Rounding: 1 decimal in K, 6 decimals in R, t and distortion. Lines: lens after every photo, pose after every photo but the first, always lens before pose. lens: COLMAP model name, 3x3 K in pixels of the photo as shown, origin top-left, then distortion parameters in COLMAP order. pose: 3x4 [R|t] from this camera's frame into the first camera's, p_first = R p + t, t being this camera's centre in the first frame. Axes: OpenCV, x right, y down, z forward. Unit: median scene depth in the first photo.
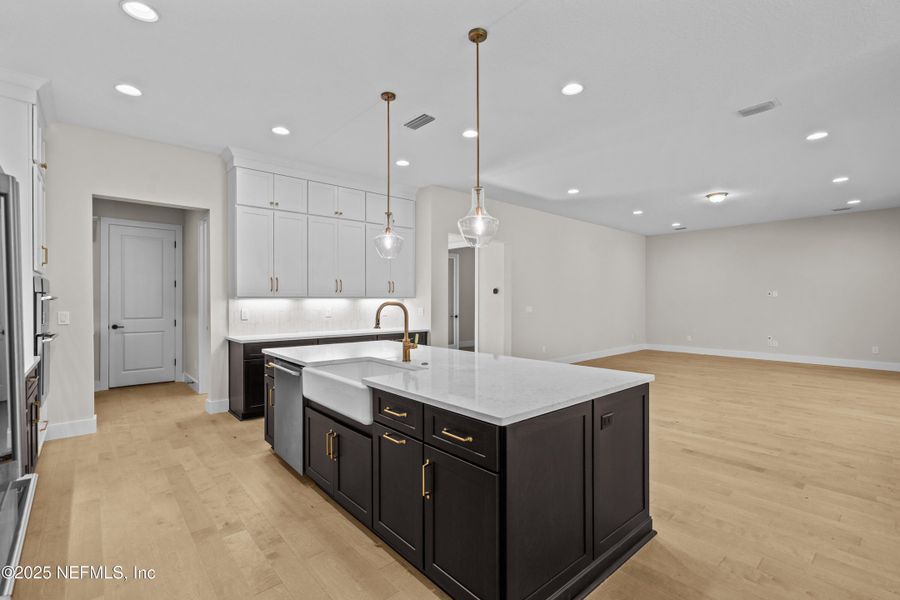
lens RADIAL K [[425.2, 0, 471.6], [0, 425.2, 302.3], [0, 0, 1]] dist [0.004191, 0.000556]
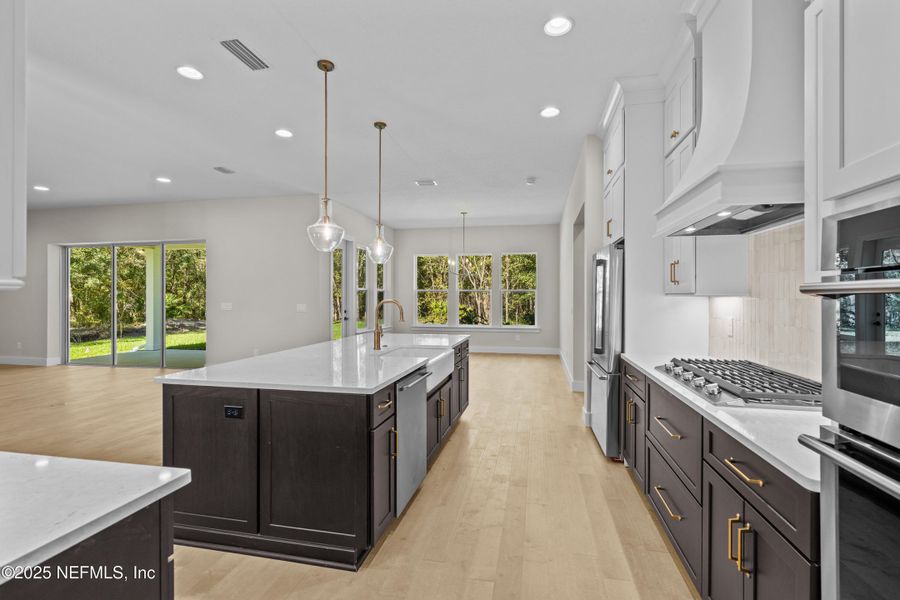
lens RADIAL K [[411.1, 0, 450.0], [0, 411.1, 300.0], [0, 0, 1]] dist [-0.002047, -0.000057]
pose [[-0.560539, -0.005971, 0.828106, -1.082494], [0.003326, 0.999950, 0.009461, -0.011703], [-0.828121, 0.008057, -0.560491, 1.330670]]
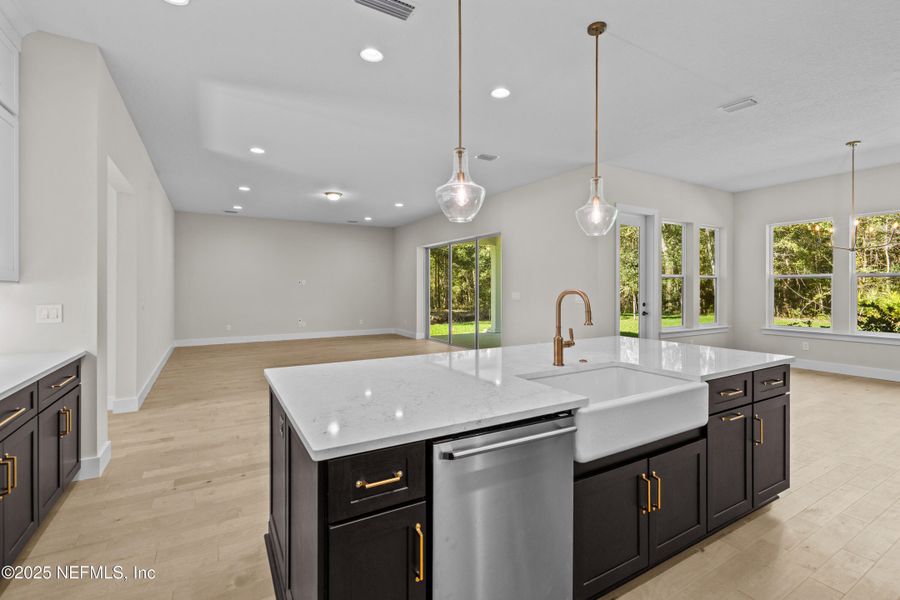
lens RADIAL K [[412.5, 0, 453.7], [0, 412.5, 289.9], [0, 0, 1]] dist [0.000069, 0.000581]
pose [[0.222595, -0.006125, 0.974892, -0.763499], [0.006462, 0.999968, 0.004807, -0.005019], [-0.974890, 0.005230, 0.222627, 0.829903]]
